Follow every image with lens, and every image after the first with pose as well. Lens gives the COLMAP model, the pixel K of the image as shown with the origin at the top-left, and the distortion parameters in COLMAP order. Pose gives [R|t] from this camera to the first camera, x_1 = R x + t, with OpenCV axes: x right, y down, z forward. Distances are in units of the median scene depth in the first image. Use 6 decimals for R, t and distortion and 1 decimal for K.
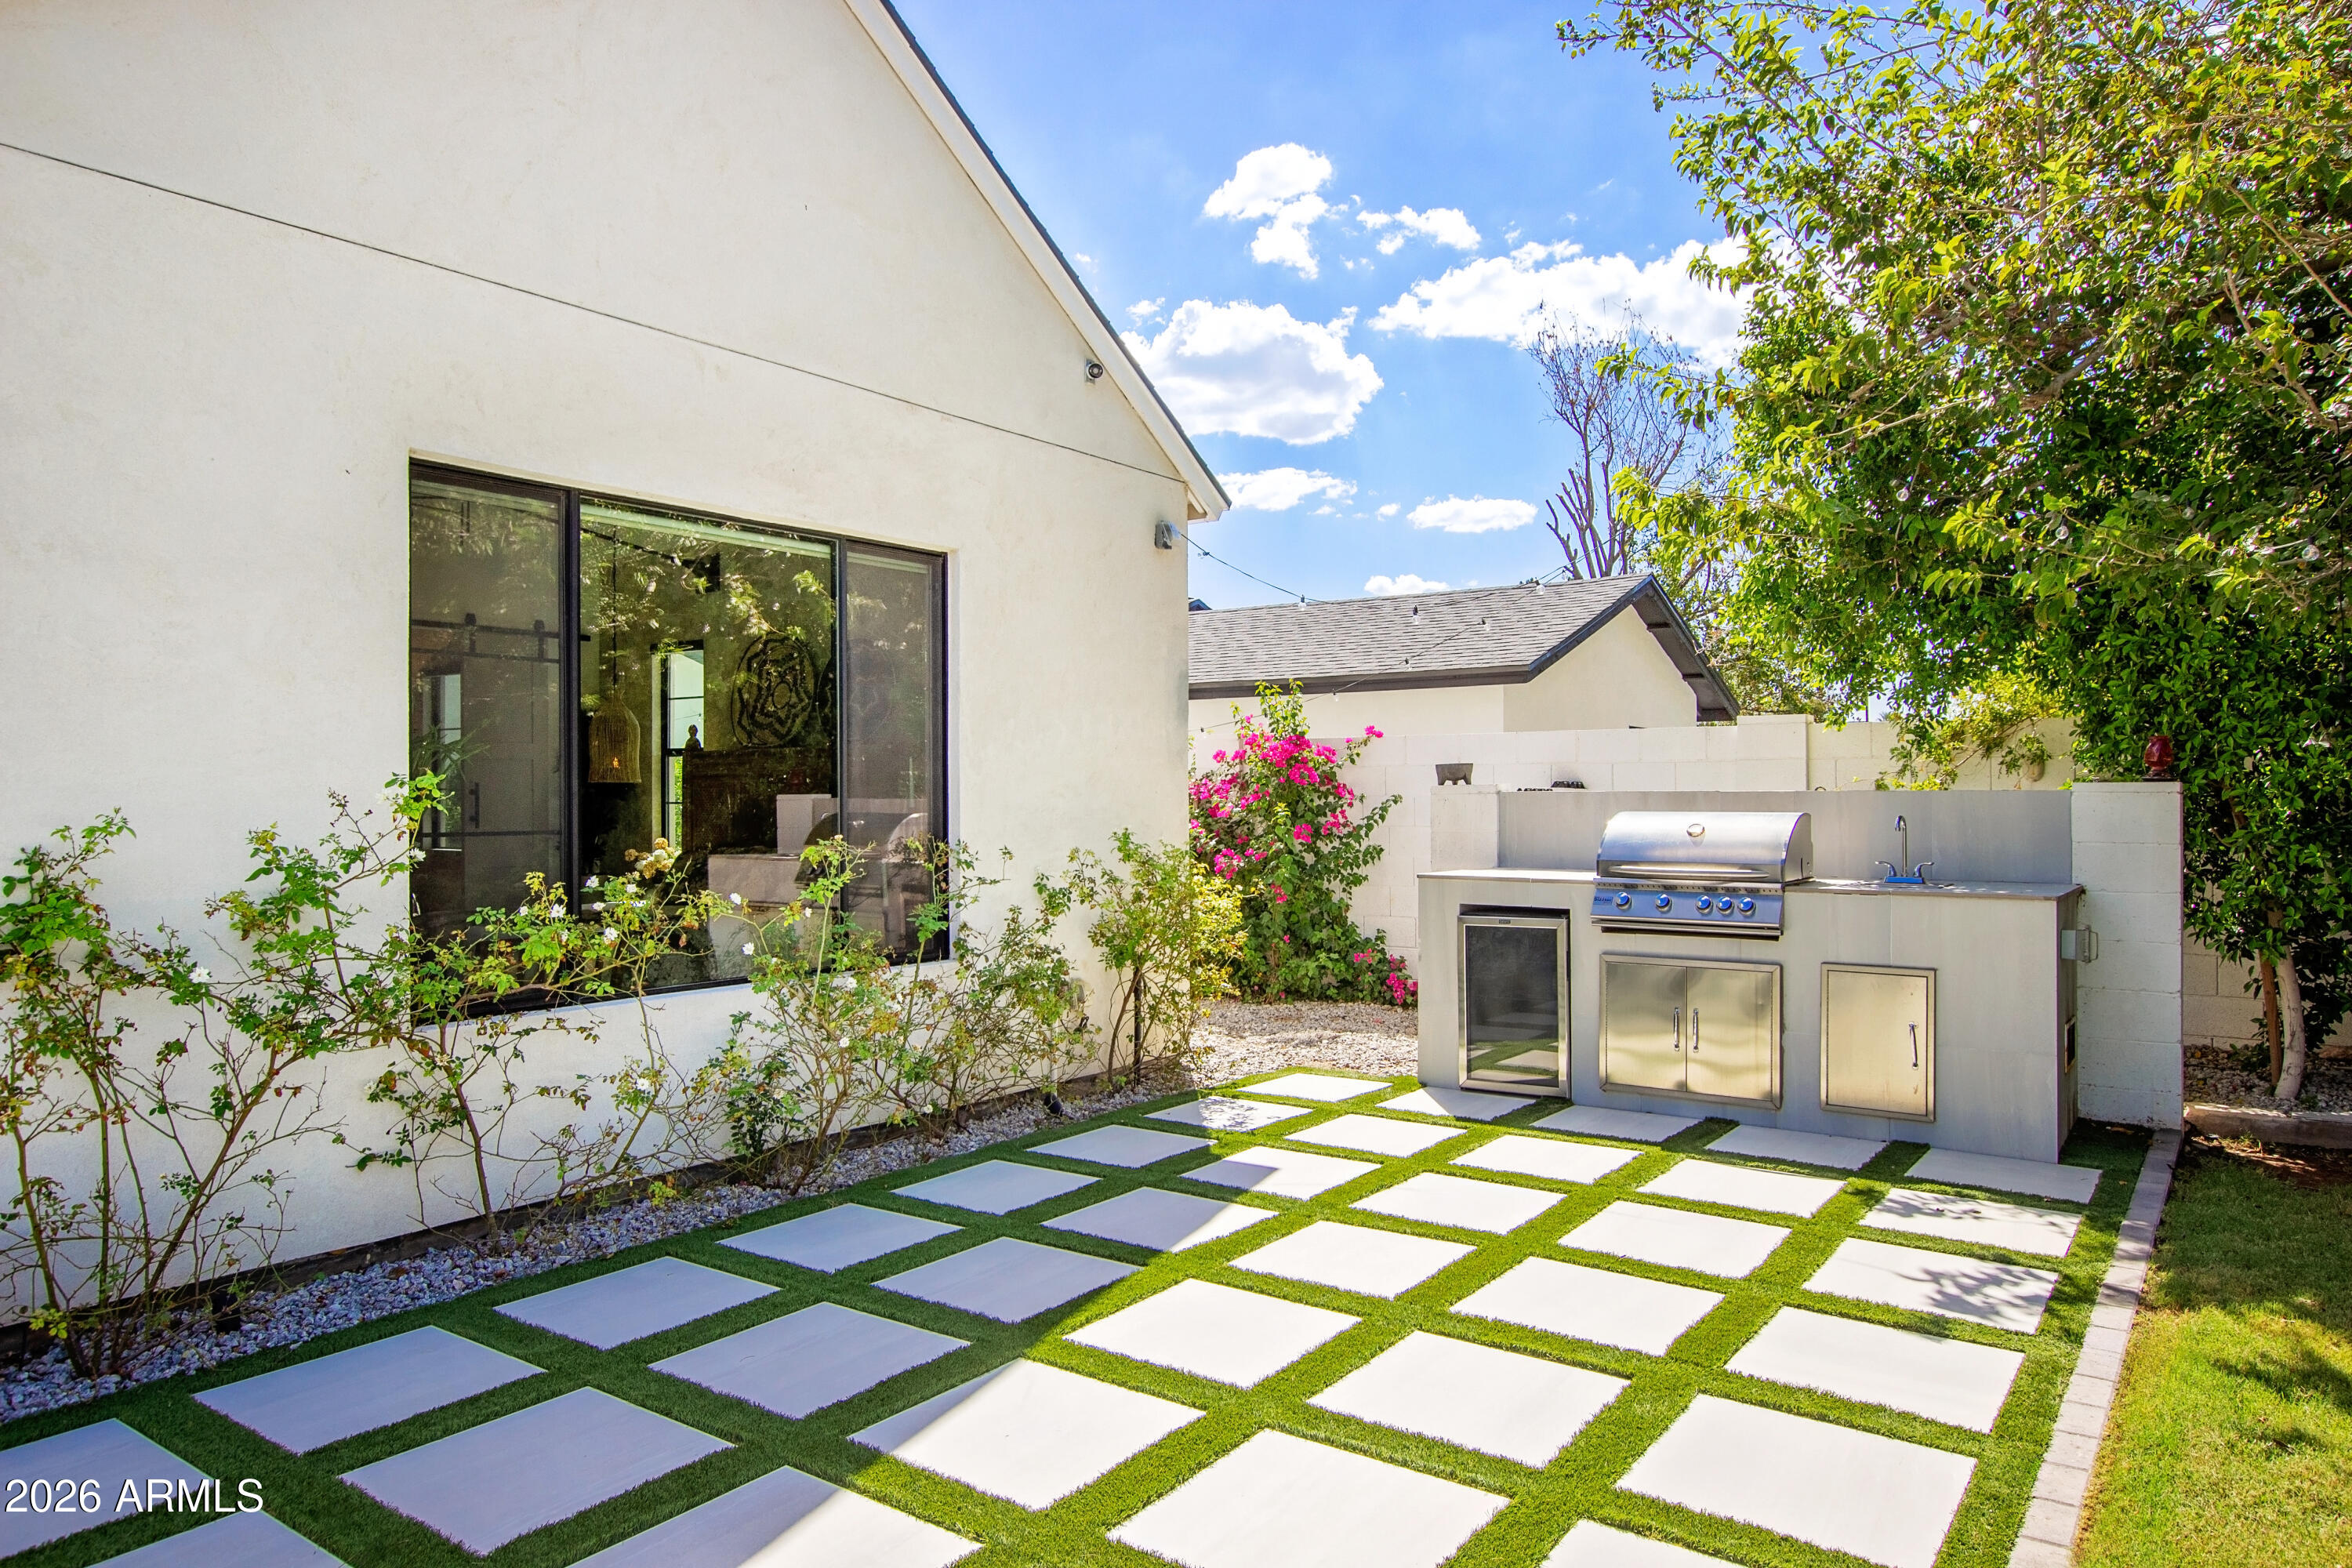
lens RADIAL K [[1504.2, 0, 1176.0], [0, 1504.2, 784.0], [0, 0, 1]] dist [0.000945, 0.000256]
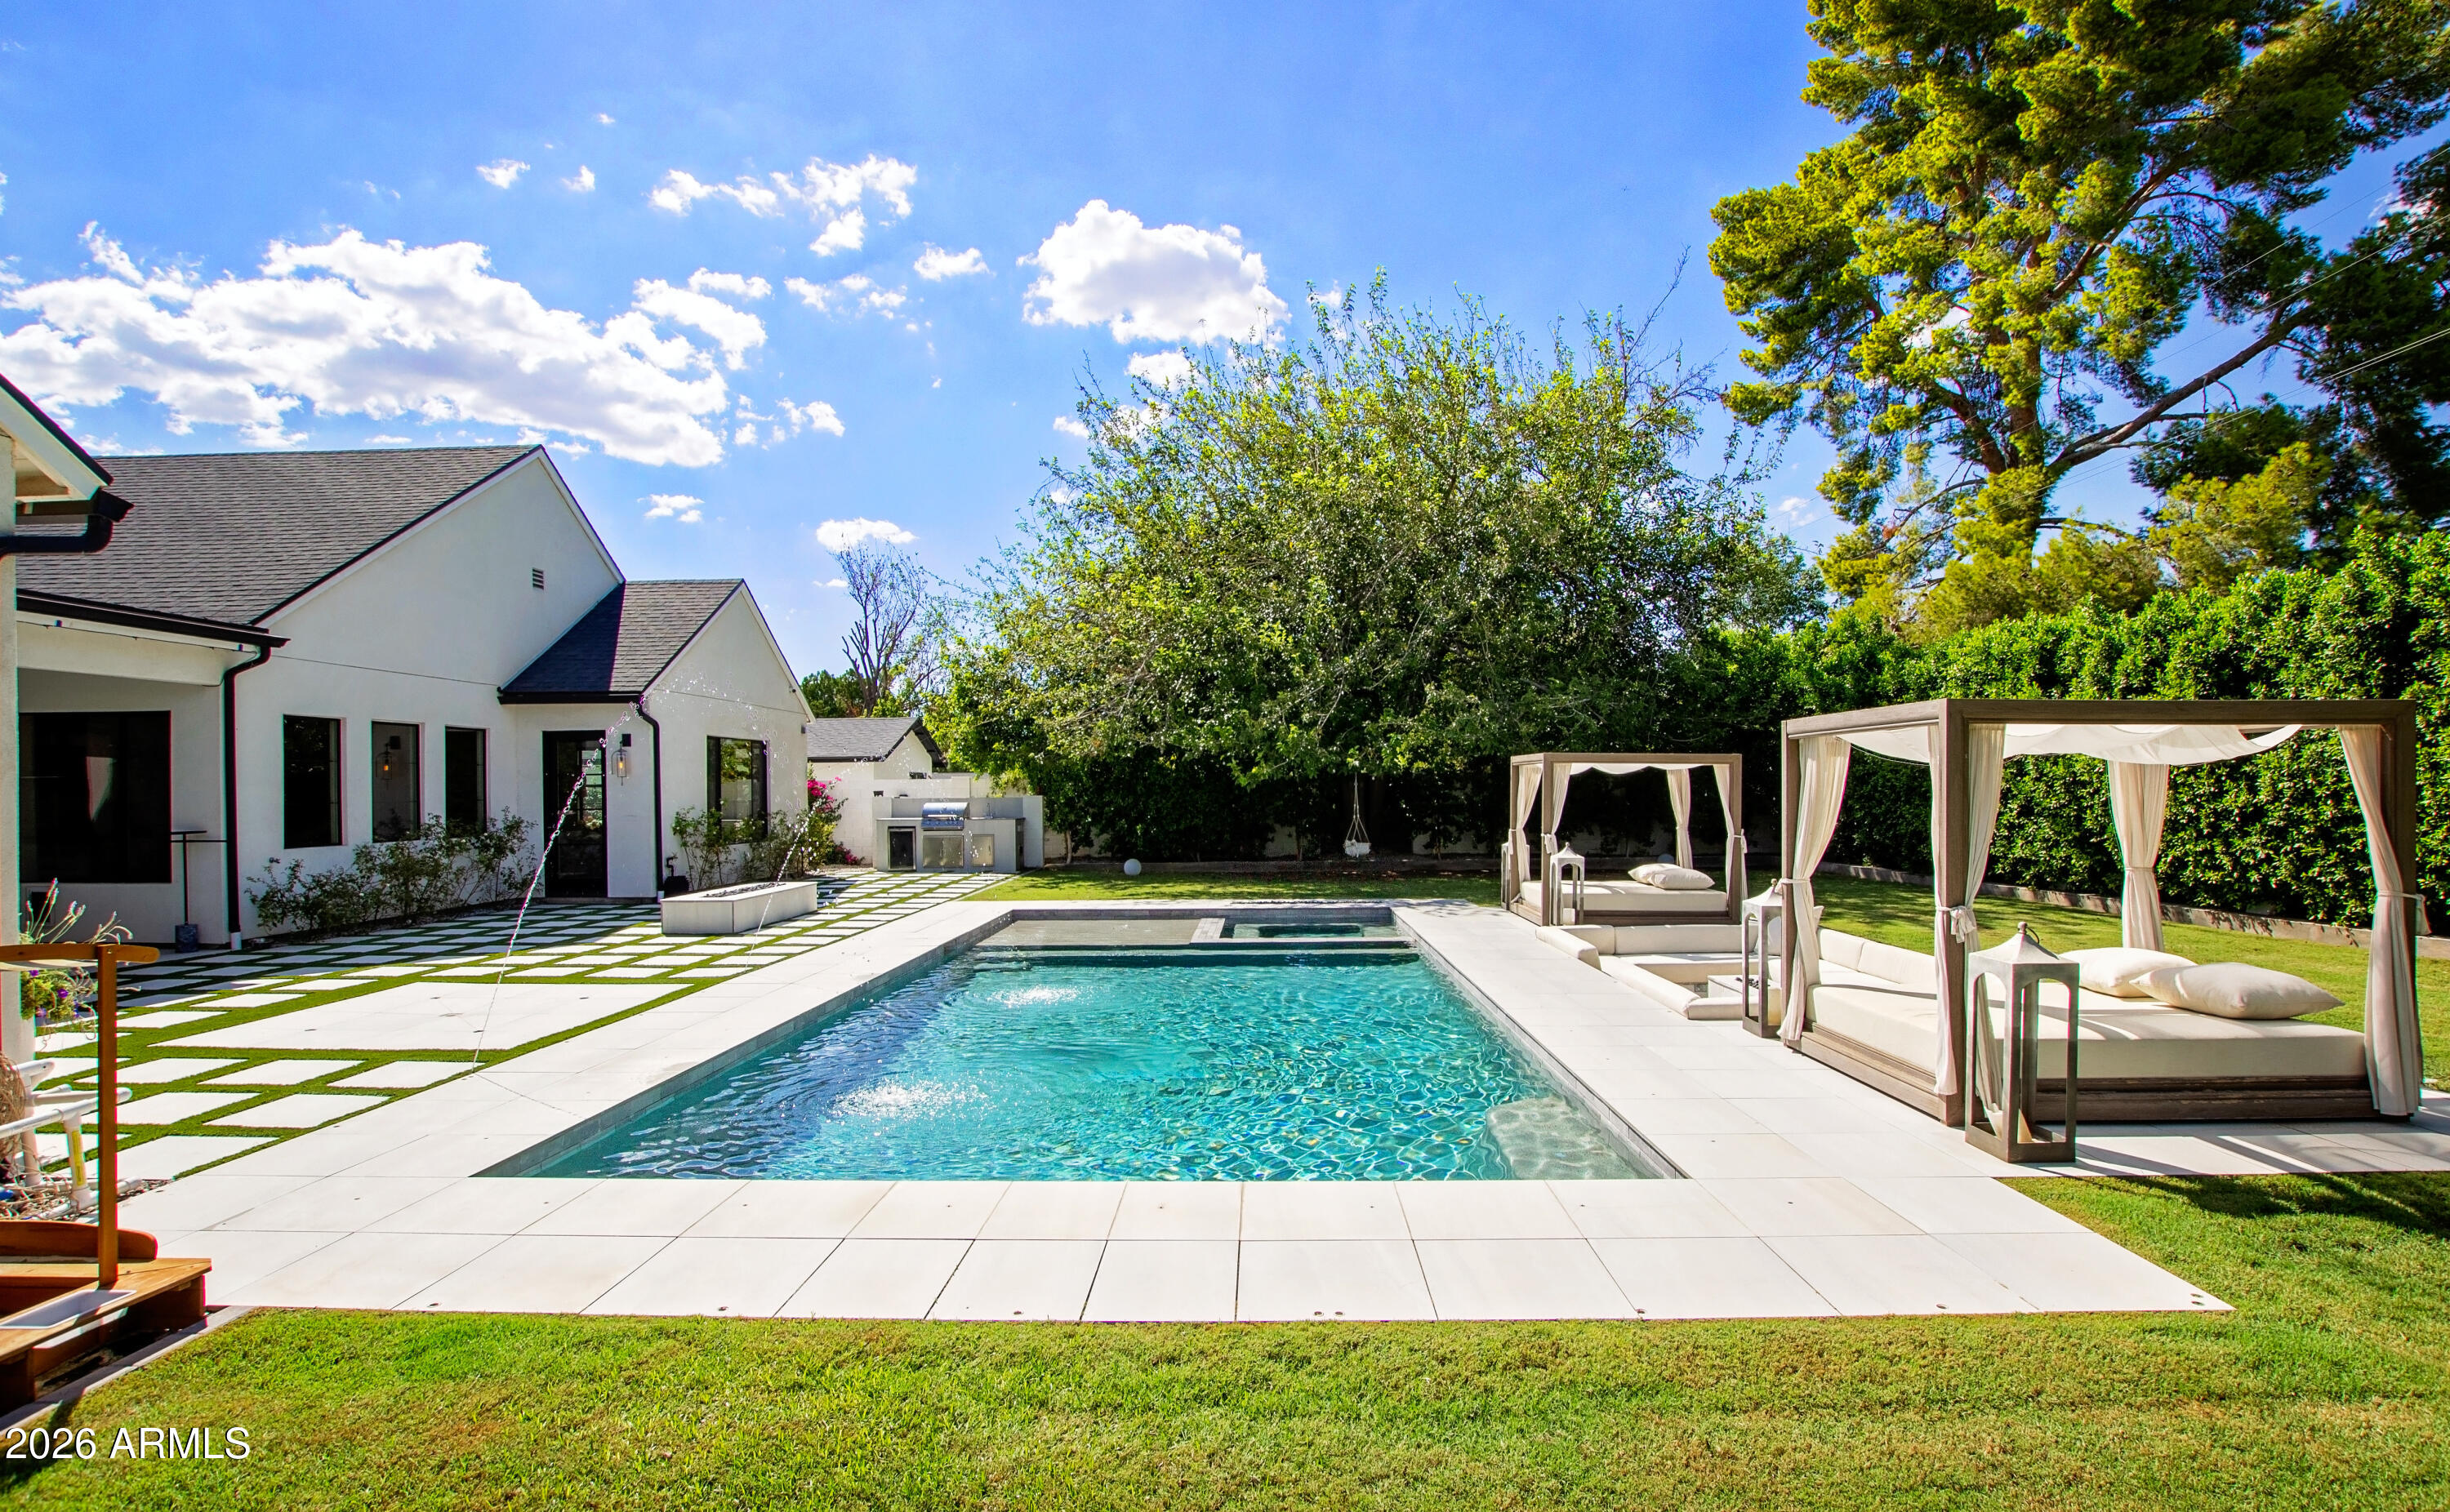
lens RADIAL K [[1188.2, 0, 1225.0], [0, 1188.2, 756.0], [0, 0, 1]] dist [-0.019832, 0.000027]
pose [[0.824342, 0.011839, 0.565968, -0.782266], [0.001099, 0.999746, -0.022514, -0.032662], [-0.566091, 0.019181, 0.824120, -1.921014]]
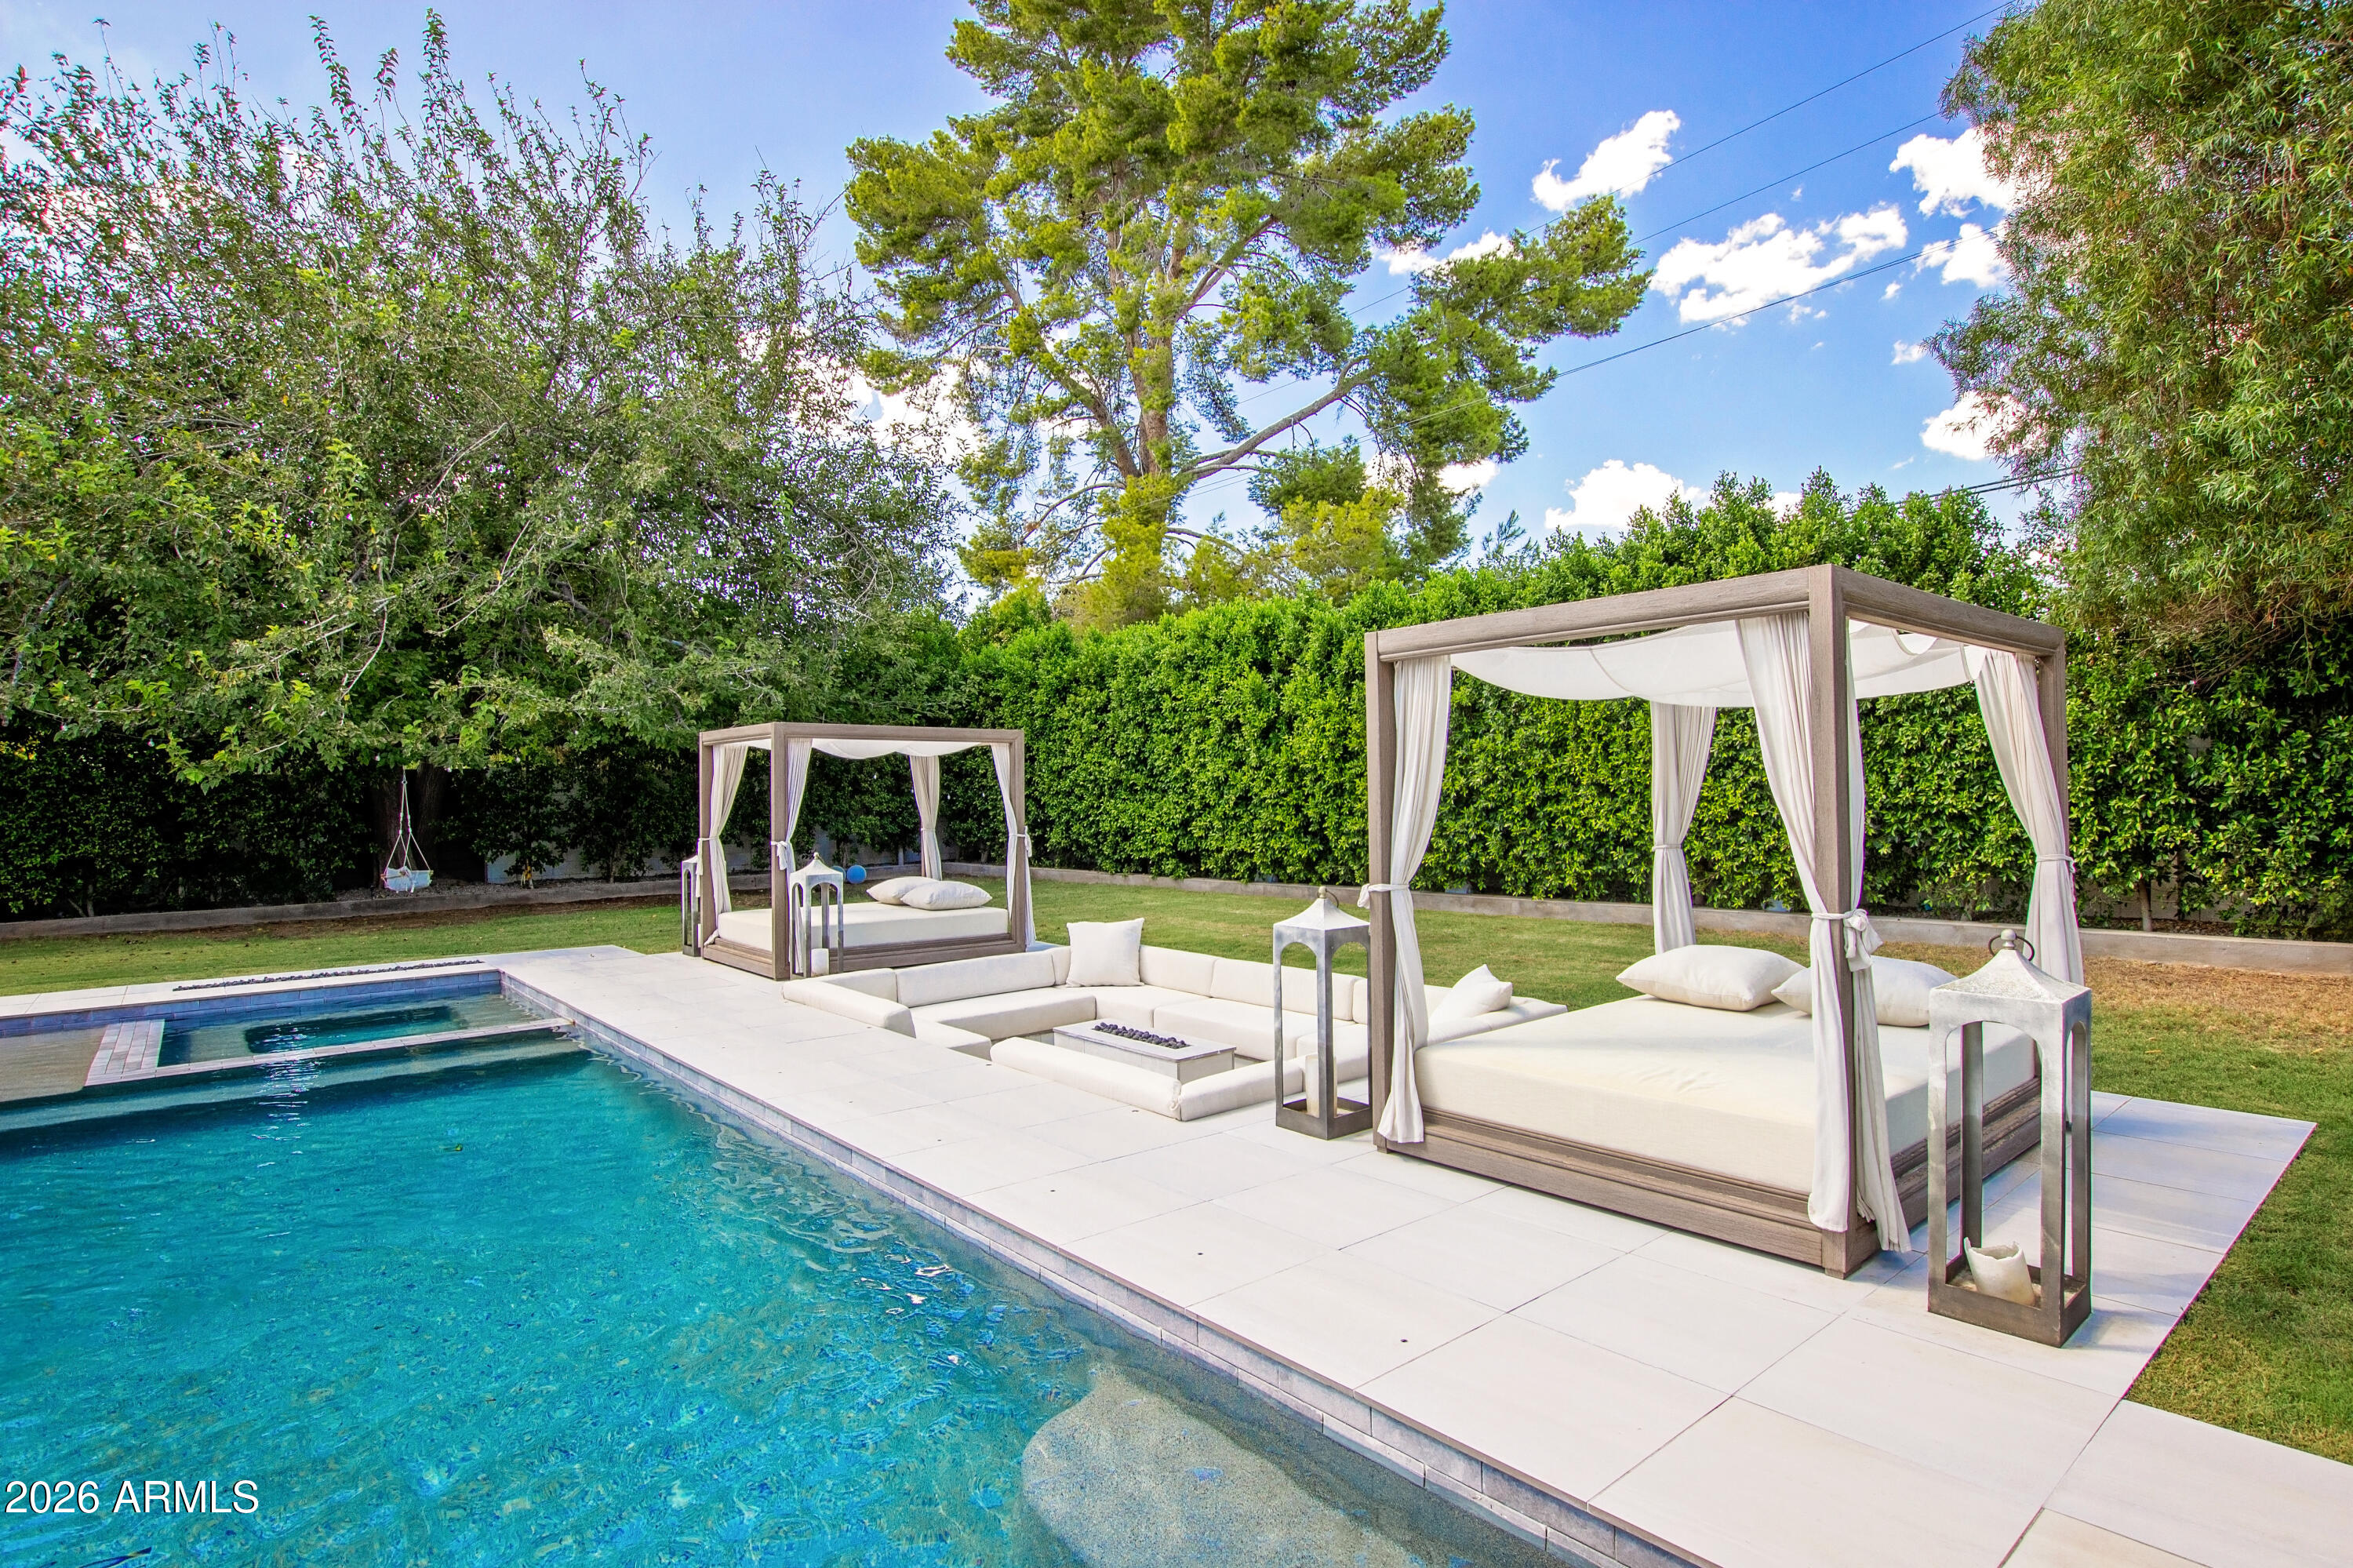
lens RADIAL K [[1196.3, 0, 1176.5], [0, 1196.3, 784.0], [0, 0, 1]] dist [-0.023257, -0.000743]
pose [[0.235381, 0.002637, 0.971900, -0.264790], [0.013023, 0.999898, -0.005867, 0.017733], [-0.971816, 0.014038, 0.235323, -1.086617]]
